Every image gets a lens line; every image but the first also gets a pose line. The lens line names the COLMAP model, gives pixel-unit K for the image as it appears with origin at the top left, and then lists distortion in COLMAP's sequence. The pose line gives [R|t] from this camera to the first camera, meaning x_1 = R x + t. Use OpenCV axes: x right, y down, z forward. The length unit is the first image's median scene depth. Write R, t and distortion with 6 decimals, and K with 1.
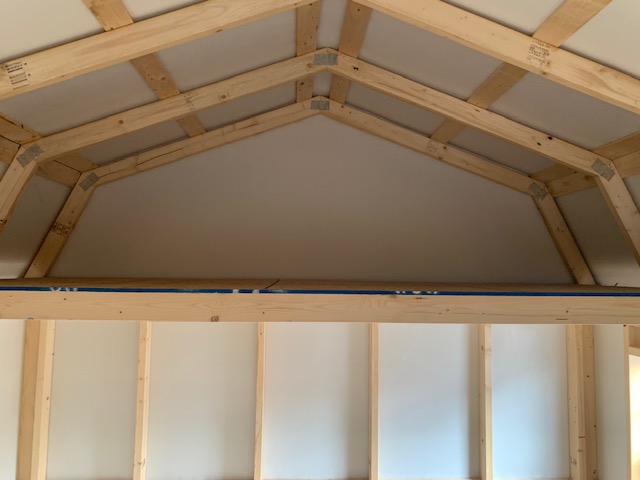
lens RADIAL K [[475.4, 0, 320.0], [0, 475.4, 240.0], [0, 0, 1]] dist [-0.000382, -0.002811]
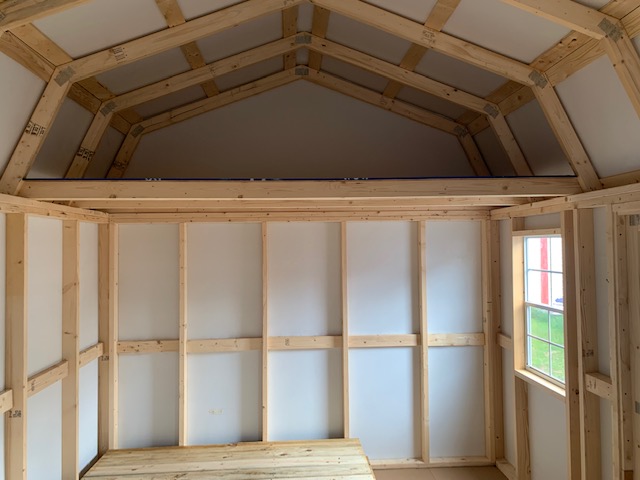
lens RADIAL K [[475.4, 0, 320.0], [0, 475.4, 240.0], [0, 0, 1]] dist [-0.000382, -0.002811]
pose [[0.999615, -0.025057, 0.011938, 0.029287], [0.024371, 0.998217, 0.054495, 0.156372], [-0.013282, -0.054183, 0.998443, -0.488554]]
